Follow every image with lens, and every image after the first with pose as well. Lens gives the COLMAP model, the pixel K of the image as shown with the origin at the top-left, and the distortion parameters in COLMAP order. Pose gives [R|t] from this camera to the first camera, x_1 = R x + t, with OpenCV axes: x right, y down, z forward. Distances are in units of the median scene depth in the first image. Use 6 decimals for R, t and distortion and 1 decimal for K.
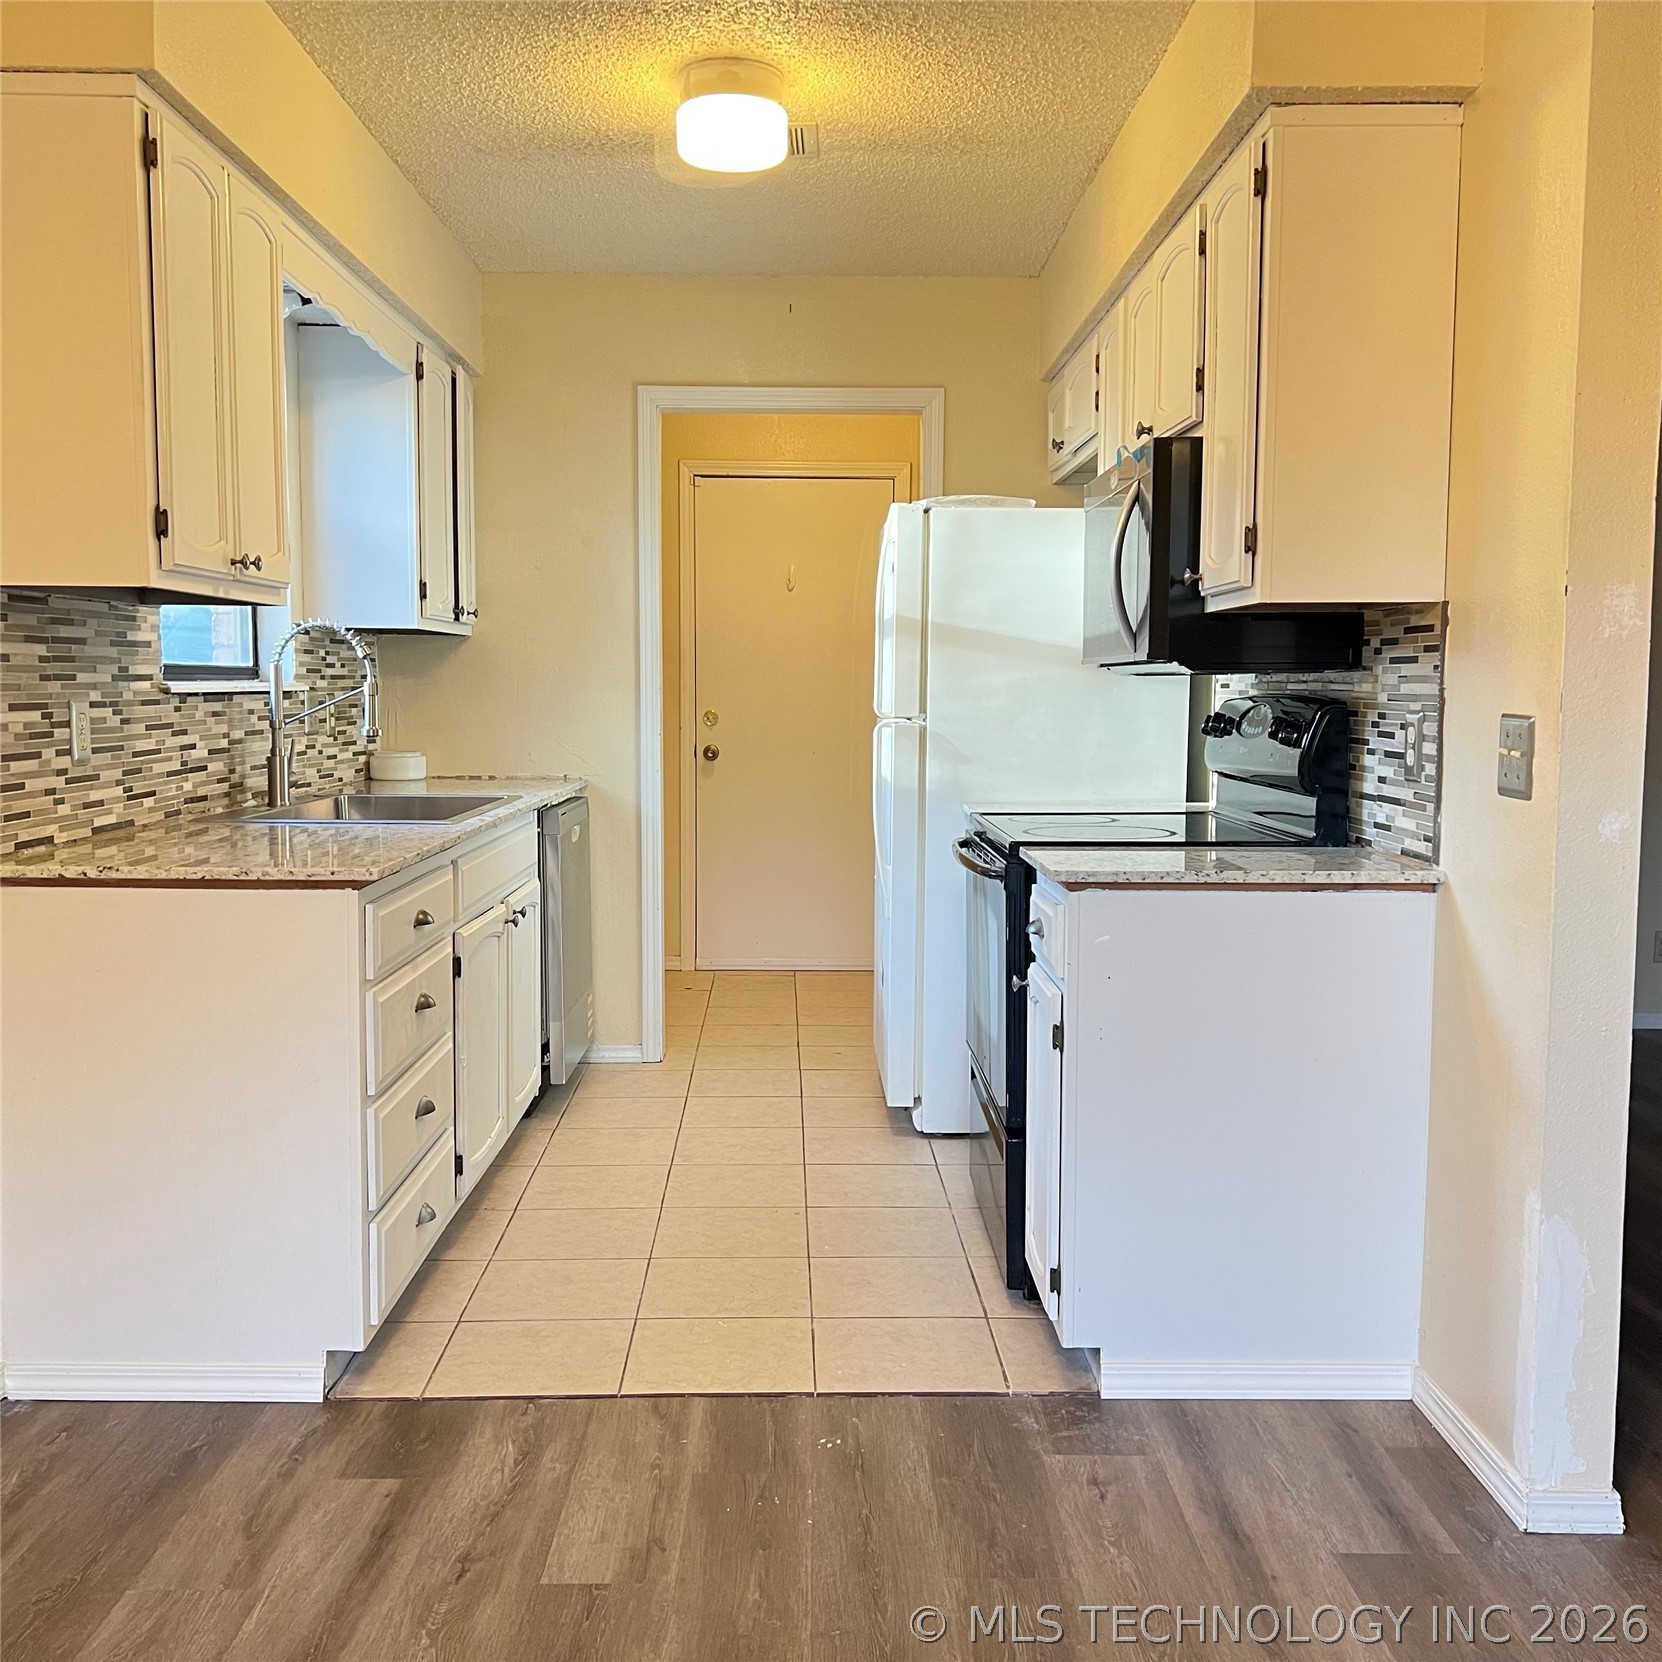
lens RADIAL K [[1708.6, 0, 831.0], [0, 1708.6, 831.0], [0, 0, 1]] dist [0.002480, -0.006643]
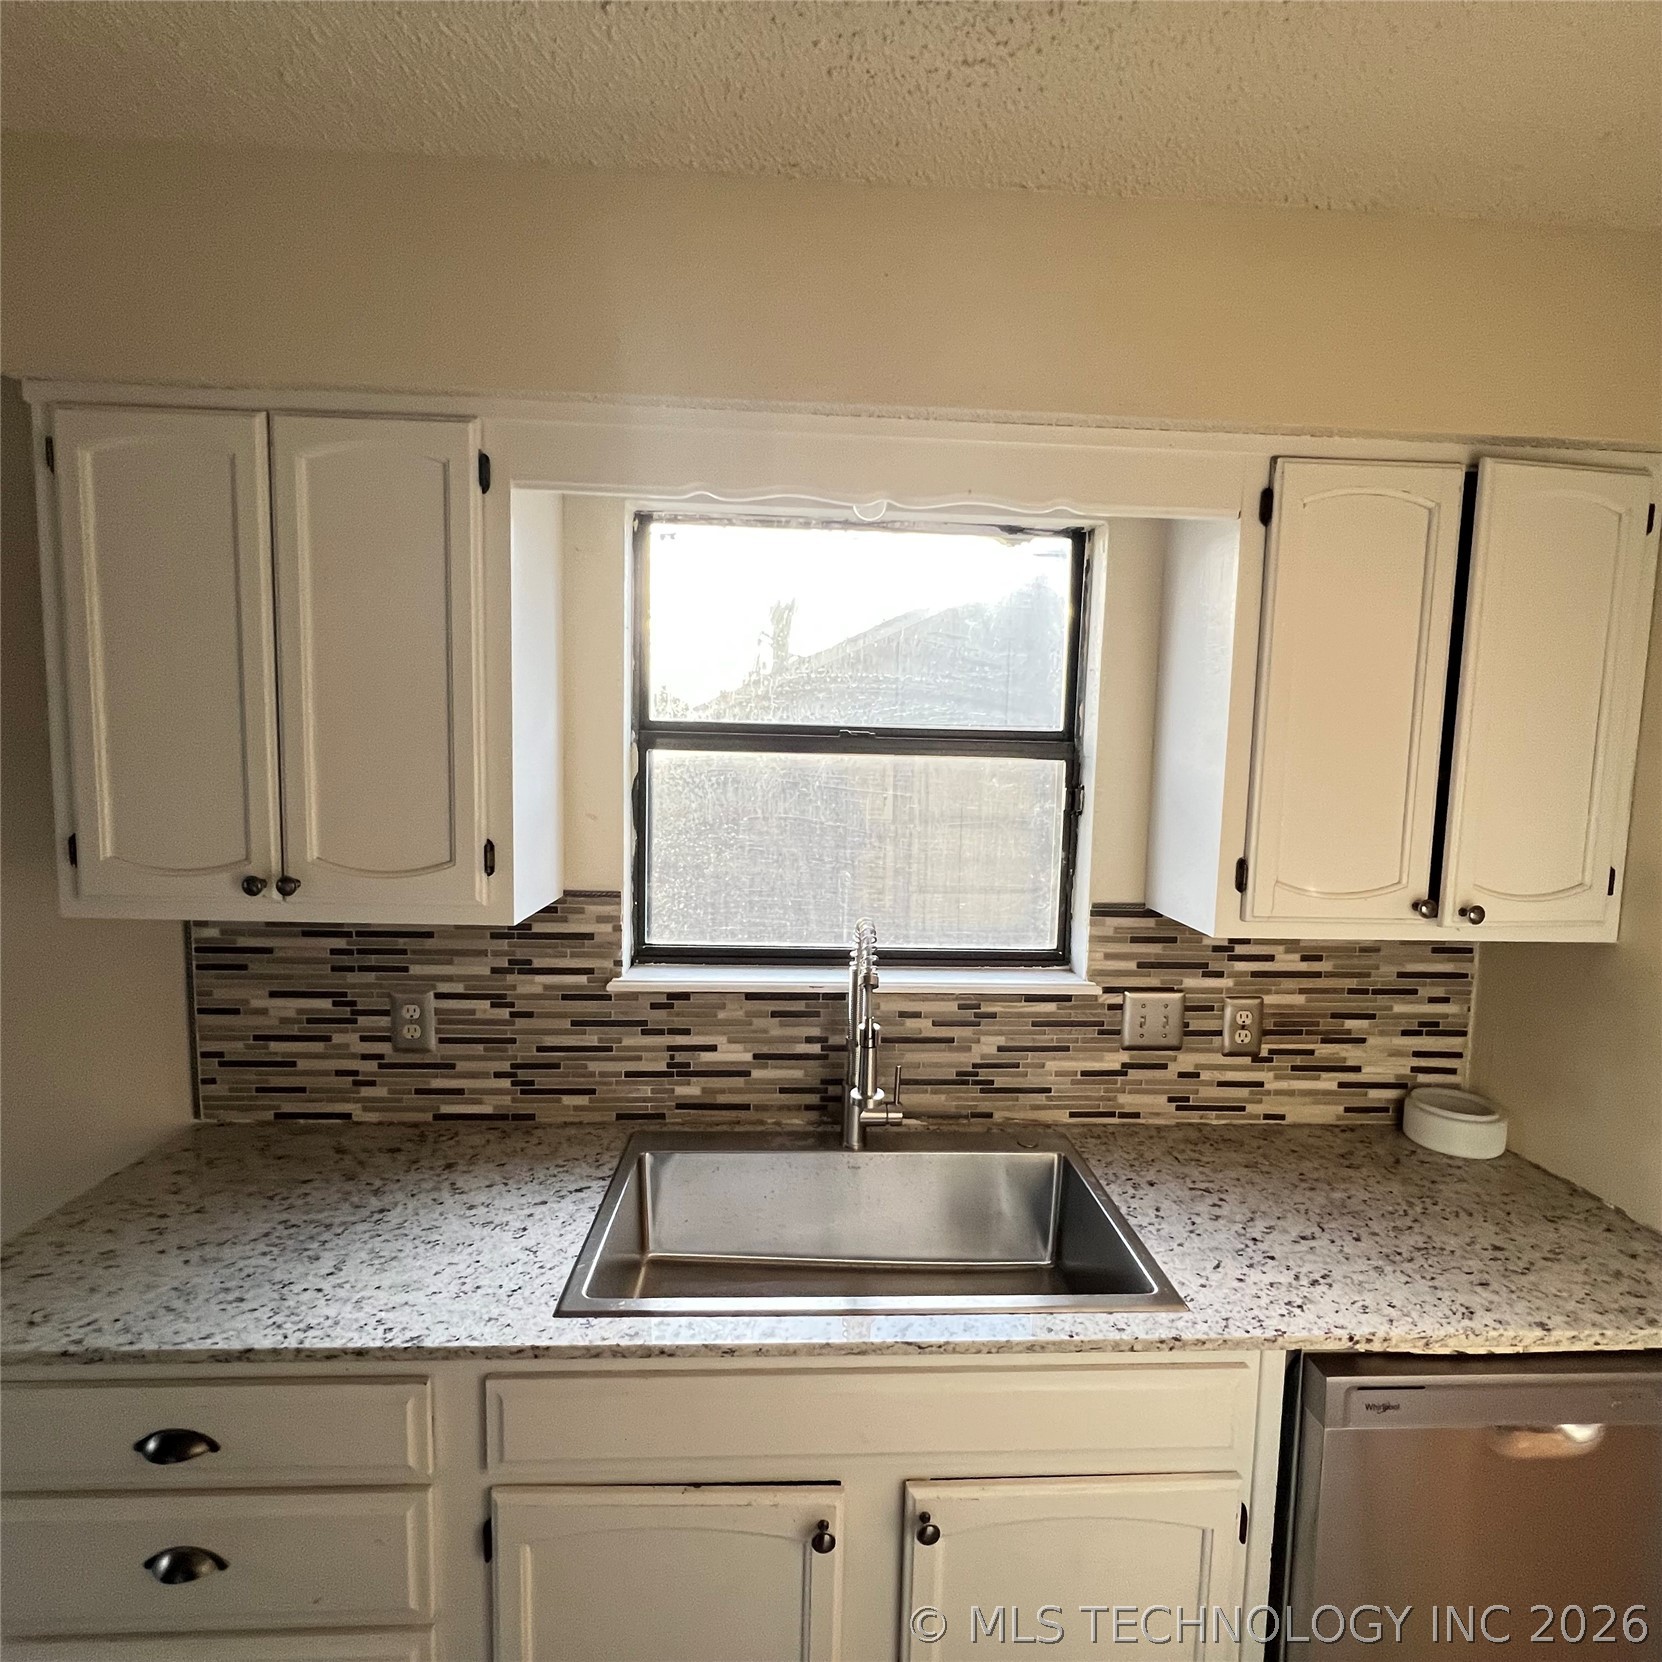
lens RADIAL K [[840.5, 0, 837.7], [0, 840.5, 849.2], [0, 0, 1]] dist [-0.006160, -0.000408]
pose [[0.038423, 0.087331, -0.995438, 0.054649], [-0.106077, 0.990901, 0.082839, -0.199406], [0.993615, 0.102410, 0.047337, 1.060717]]
